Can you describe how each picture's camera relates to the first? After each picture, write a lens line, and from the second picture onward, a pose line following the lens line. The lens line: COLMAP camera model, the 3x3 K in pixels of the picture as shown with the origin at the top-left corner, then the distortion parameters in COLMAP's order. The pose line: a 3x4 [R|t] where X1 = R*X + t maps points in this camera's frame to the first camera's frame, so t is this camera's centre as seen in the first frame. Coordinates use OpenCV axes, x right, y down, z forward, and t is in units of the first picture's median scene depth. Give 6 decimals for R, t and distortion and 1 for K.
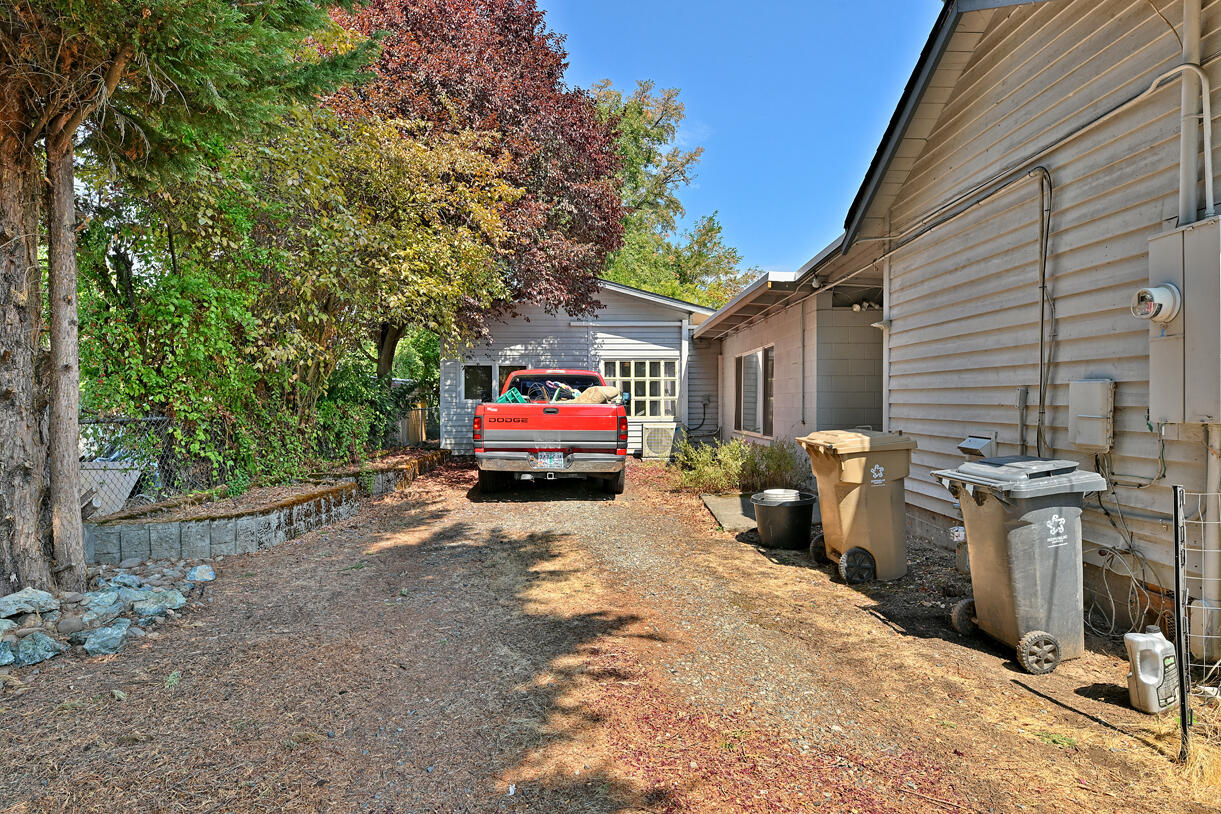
lens RADIAL K [[714.1, 0, 609.8], [0, 714.1, 402.1], [0, 0, 1]] dist [-0.001588, 0.000012]
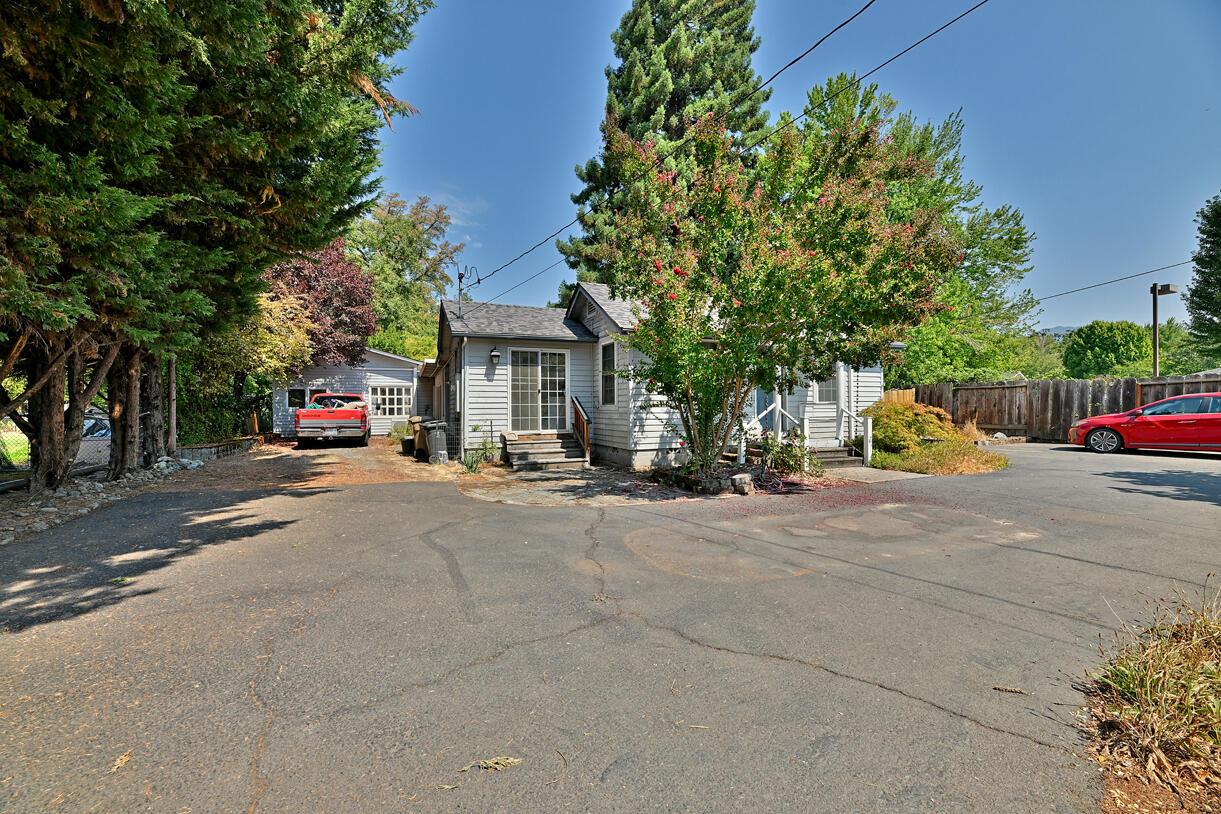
lens RADIAL K [[494.6, 0, 609.4], [0, 494.6, 404.7], [0, 0, 1]] dist [0.001014, 0.000028]
pose [[0.927350, -0.002712, 0.374185, 0.104502], [0.005310, 0.999968, -0.005912, 0.001441], [-0.374158, 0.007470, 0.927335, -0.585783]]
